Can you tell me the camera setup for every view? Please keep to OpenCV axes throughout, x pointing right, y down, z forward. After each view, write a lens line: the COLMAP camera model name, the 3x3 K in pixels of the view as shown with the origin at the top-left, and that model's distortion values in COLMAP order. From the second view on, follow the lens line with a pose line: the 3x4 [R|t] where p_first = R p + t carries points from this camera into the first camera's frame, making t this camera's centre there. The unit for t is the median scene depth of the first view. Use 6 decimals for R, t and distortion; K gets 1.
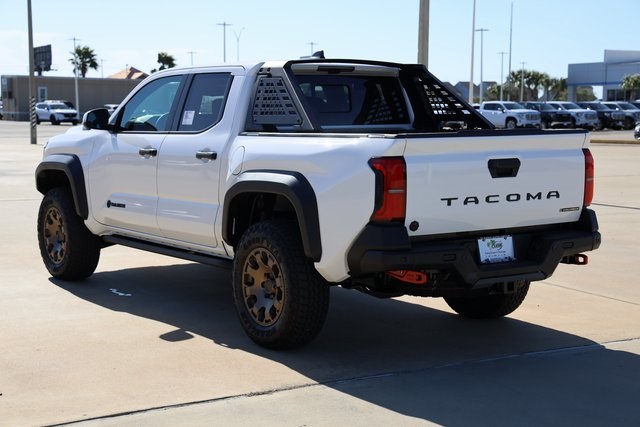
lens RADIAL K [[1120.3, 0, 320.0], [0, 1120.3, 213.5], [0, 0, 1]] dist [0.216005, 0.095035]
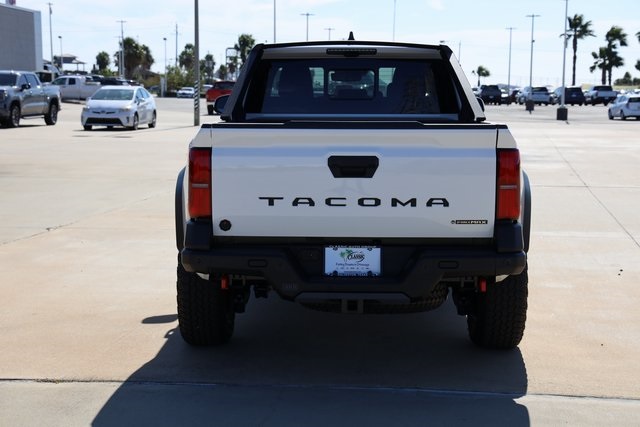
lens RADIAL K [[1120.3, 0, 320.0], [0, 1120.3, 213.5], [0, 0, 1]] dist [0.216005, 0.095035]
pose [[0.805315, 0.070640, -0.588624, 0.634683], [-0.063396, 0.997444, 0.032968, -0.030827], [0.589448, 0.010767, 0.807735, 0.293192]]
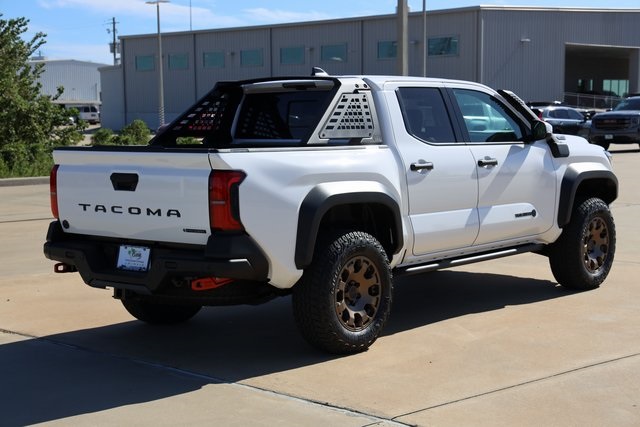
lens RADIAL K [[1120.3, 0, 320.0], [0, 1120.3, 213.5], [0, 0, 1]] dist [0.216005, 0.095035]
pose [[0.251405, 0.080757, -0.964507, 1.221442], [-0.083594, 0.994601, 0.061488, -0.090099], [0.964265, 0.065168, 0.256798, 0.889861]]
